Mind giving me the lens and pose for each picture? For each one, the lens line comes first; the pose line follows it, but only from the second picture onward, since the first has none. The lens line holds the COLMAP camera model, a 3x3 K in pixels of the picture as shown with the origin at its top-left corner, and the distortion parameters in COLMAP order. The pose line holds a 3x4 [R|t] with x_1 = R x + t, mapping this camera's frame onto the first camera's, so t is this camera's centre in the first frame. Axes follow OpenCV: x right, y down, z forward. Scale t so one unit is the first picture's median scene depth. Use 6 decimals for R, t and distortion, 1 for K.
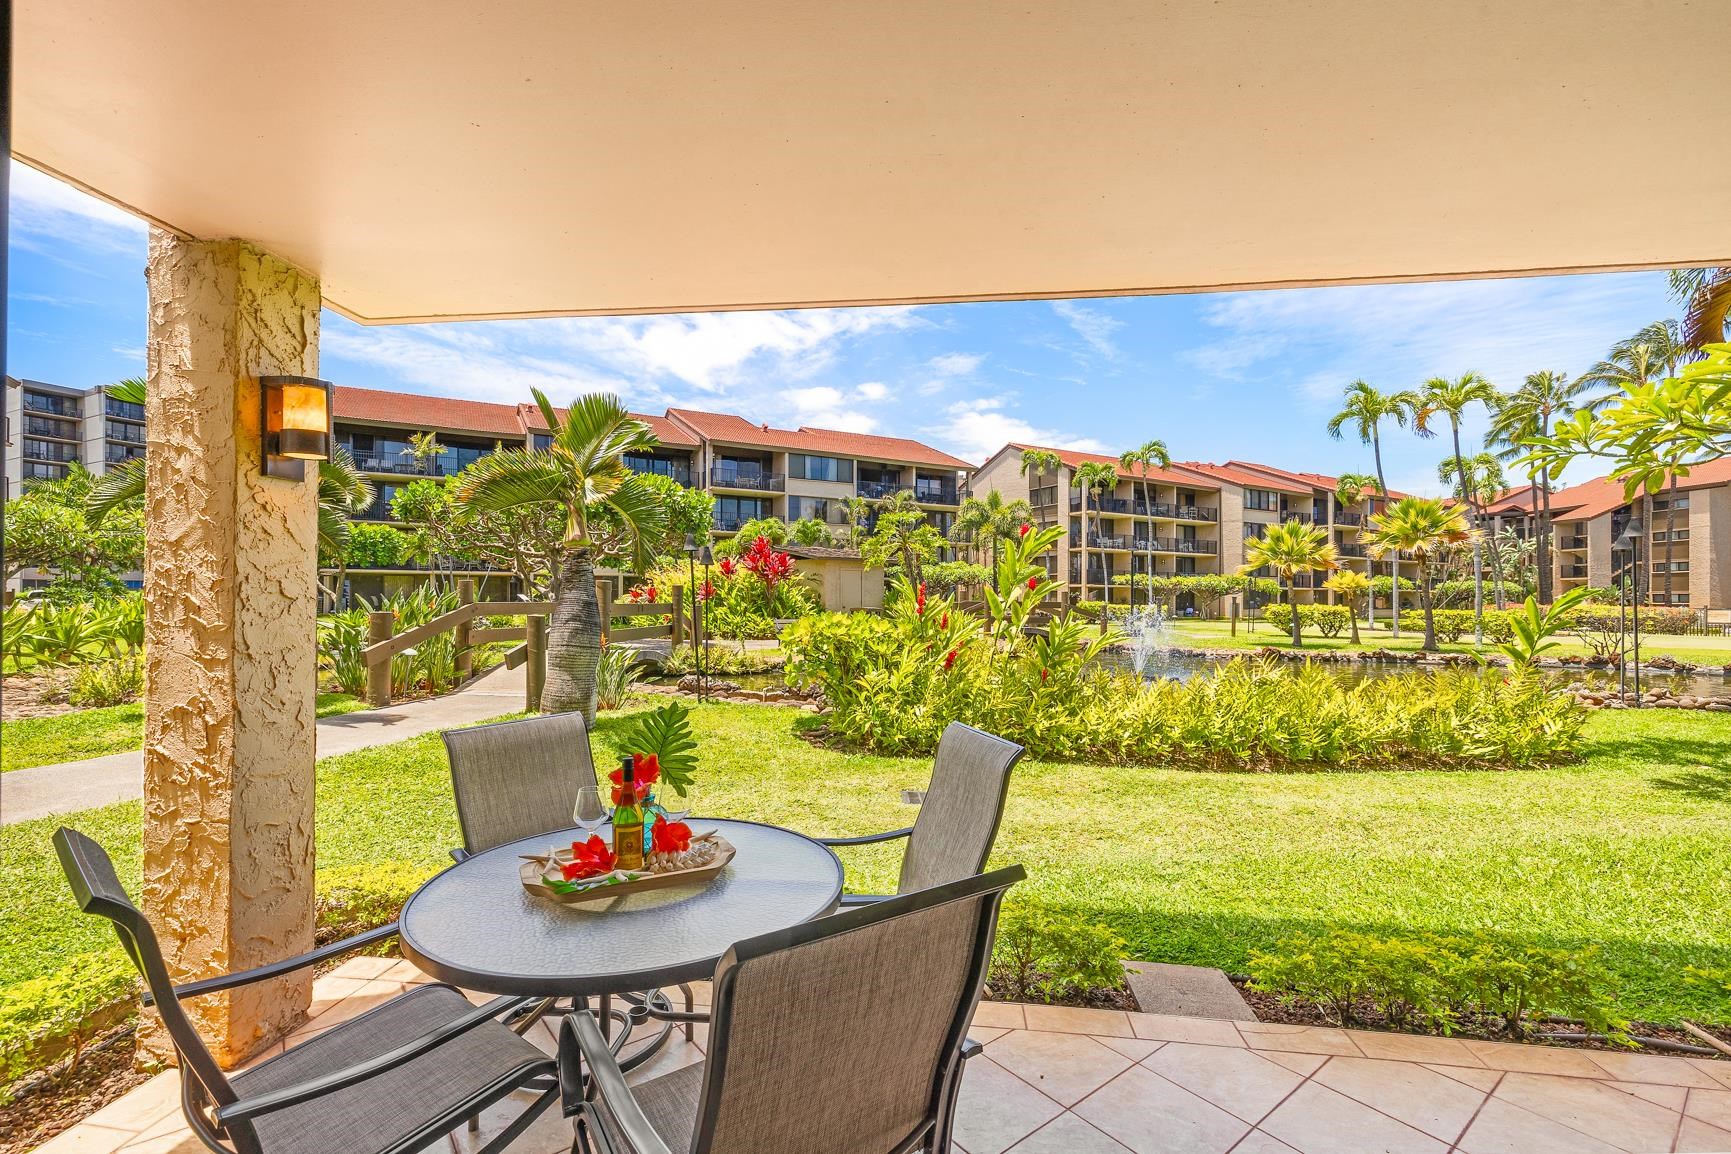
lens RADIAL K [[746.6, 0, 860.6], [0, 746.6, 588.6], [0, 0, 1]] dist [0.004512, 0.001232]
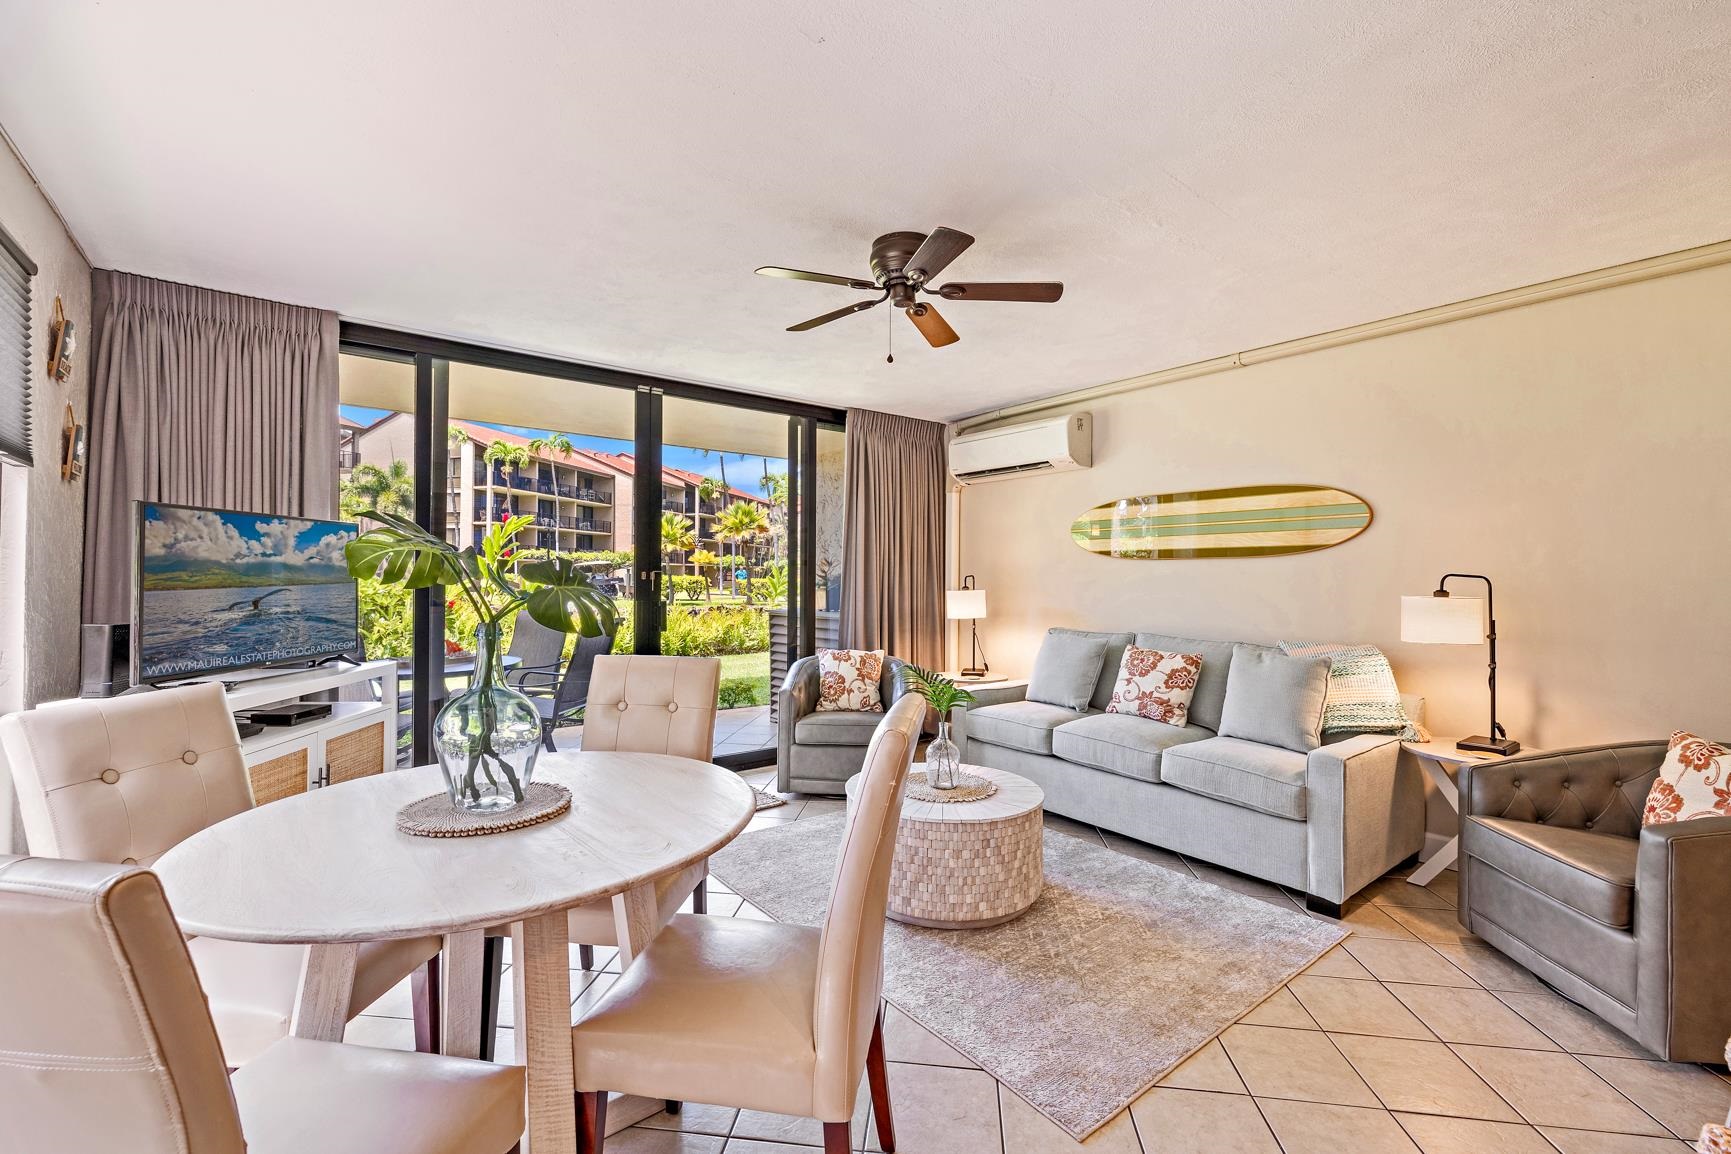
lens RADIAL K [[746.6, 0, 861.3], [0, 746.6, 579.4], [0, 0, 1]] dist [0.004512, 0.001232]
pose [[0.714772, -0.001008, 0.699356, -0.082826], [-0.013831, 0.999783, 0.015578, 0.003680], [-0.699220, -0.020807, 0.714603, -0.147322]]
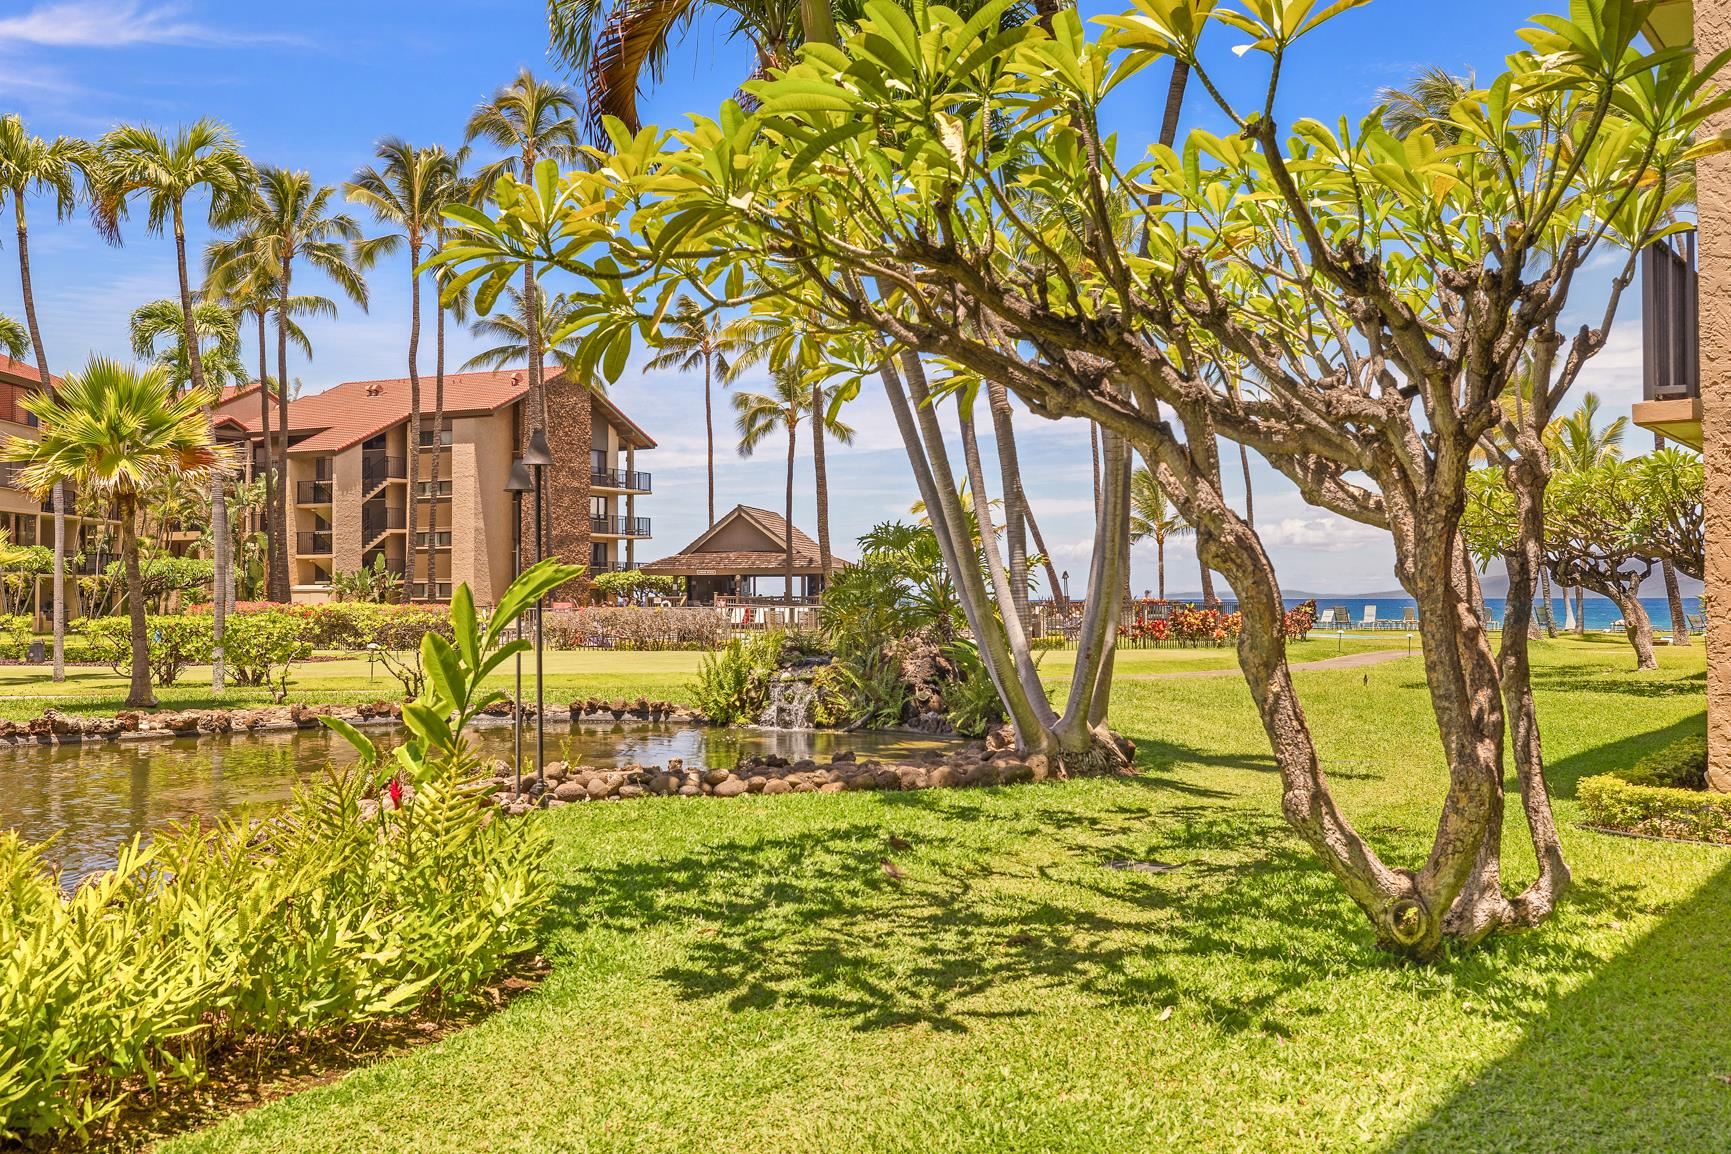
lens RADIAL K [[1665.8, 0, 866.2], [0, 1665.8, 570.6], [0, 0, 1]] dist [-0.033803, 0.000000]
pose [[0.458601, 0.006419, 0.888619, 0.048302], [-0.005671, 0.999975, -0.004296, 0.001571], [-0.888624, -0.003070, 0.458626, 0.099343]]
